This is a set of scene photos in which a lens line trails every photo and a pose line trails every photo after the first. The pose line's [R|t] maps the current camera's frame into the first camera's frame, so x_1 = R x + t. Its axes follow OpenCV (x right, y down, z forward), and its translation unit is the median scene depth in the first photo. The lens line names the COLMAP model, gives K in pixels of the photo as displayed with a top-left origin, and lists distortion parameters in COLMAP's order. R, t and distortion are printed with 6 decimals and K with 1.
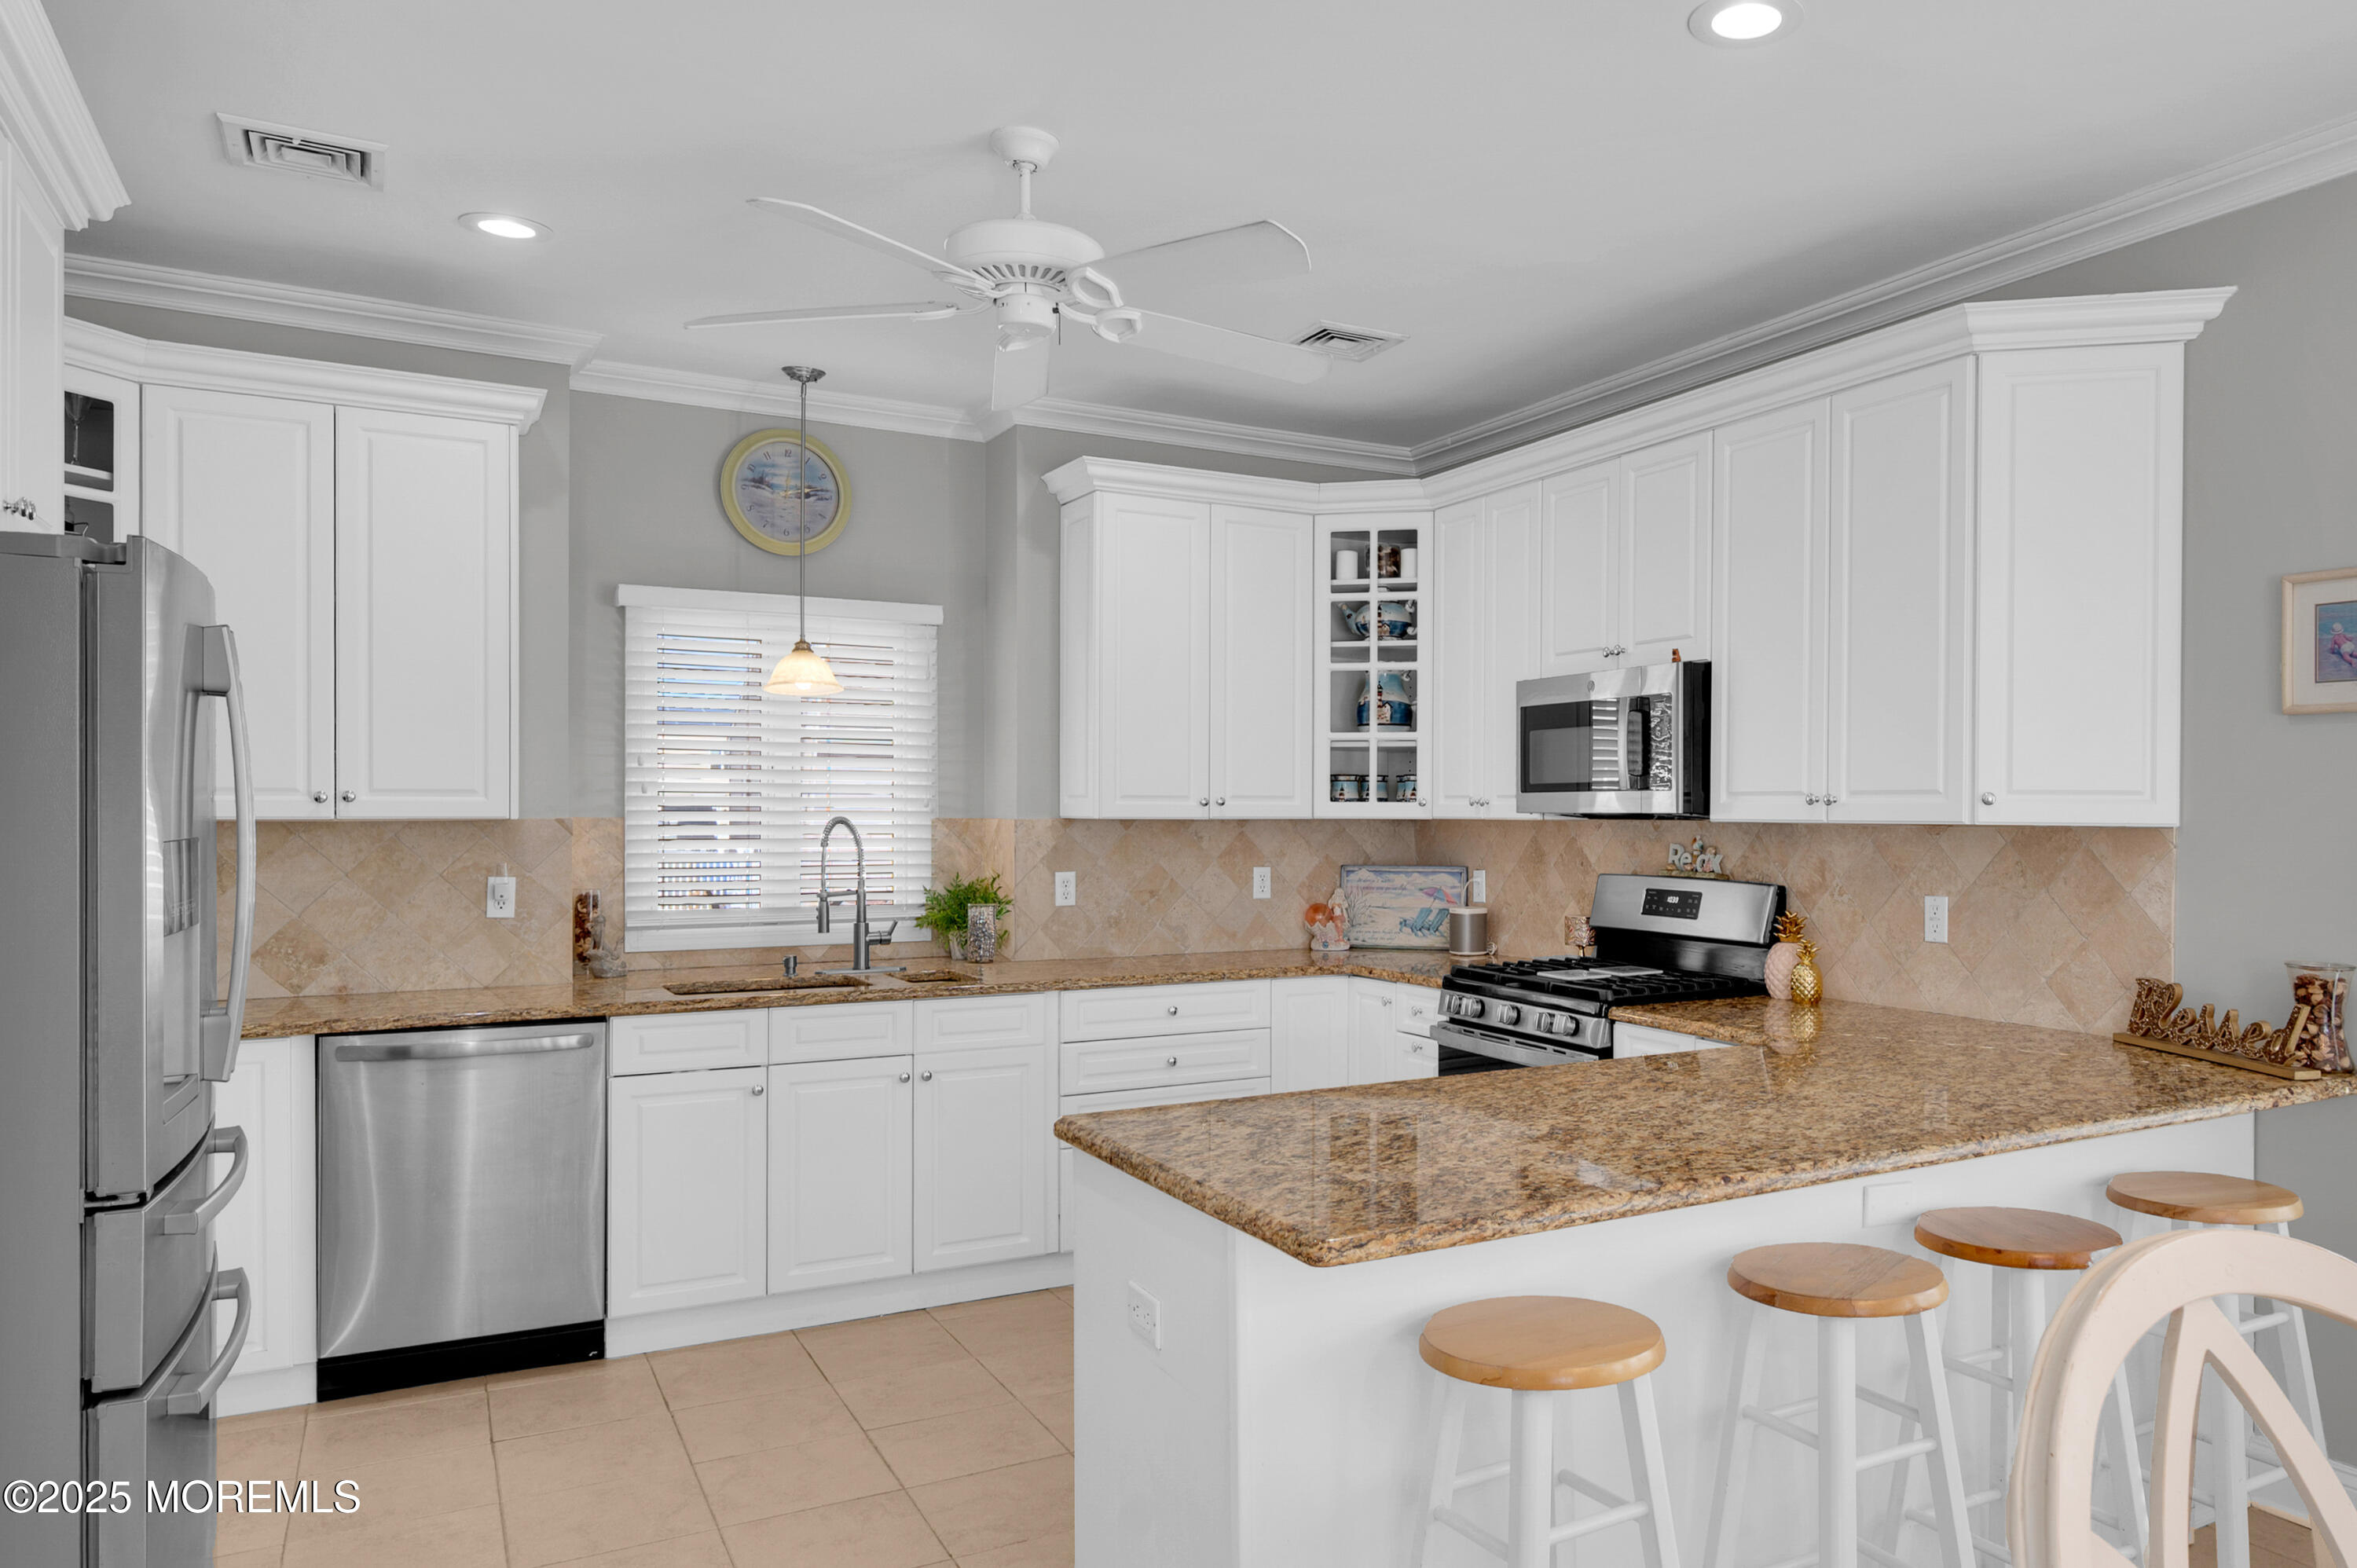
lens RADIAL K [[1511.4, 0, 1166.9], [0, 1511.4, 820.6], [0, 0, 1]] dist [0.001433, -0.002417]
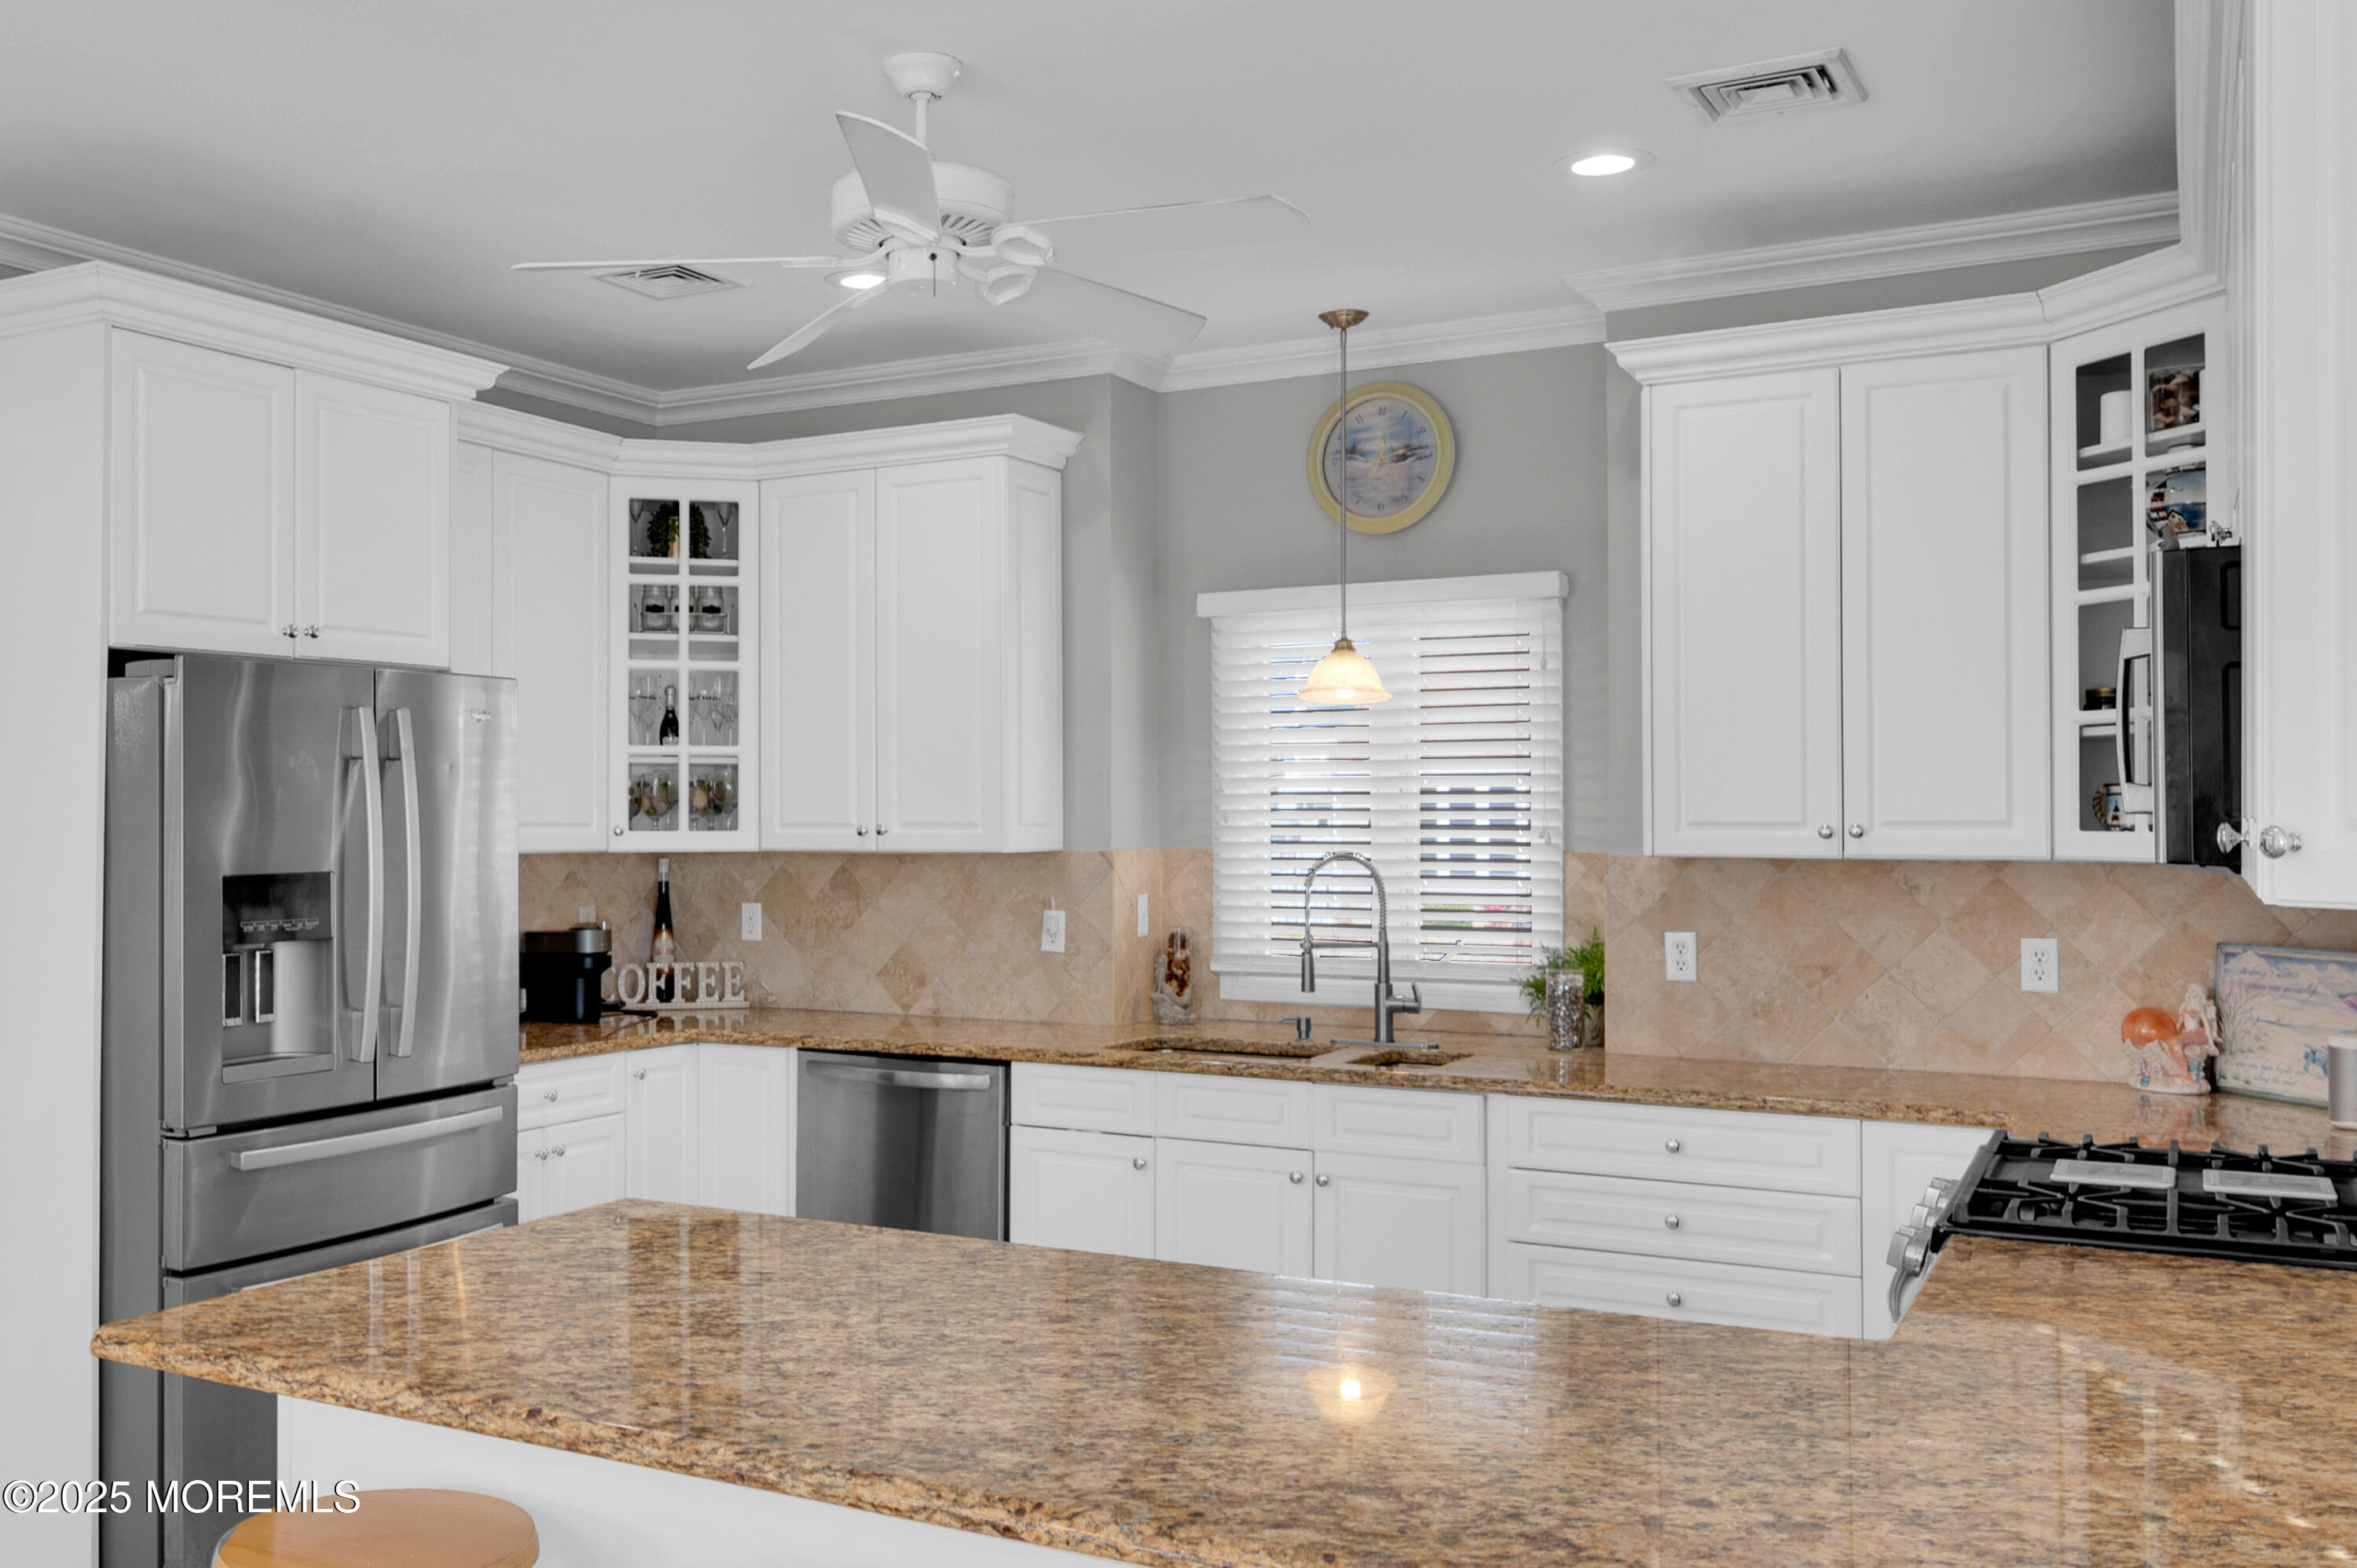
lens RADIAL K [[1867.3, 0, 1198.2], [0, 1867.3, 785.1], [0, 0, 1]] dist [0.005164, -0.003814]
pose [[0.586589, -0.022301, -0.809578, 0.538088], [-0.007052, 0.999442, -0.032641, -0.004145], [0.809854, 0.024856, 0.586104, 0.337387]]
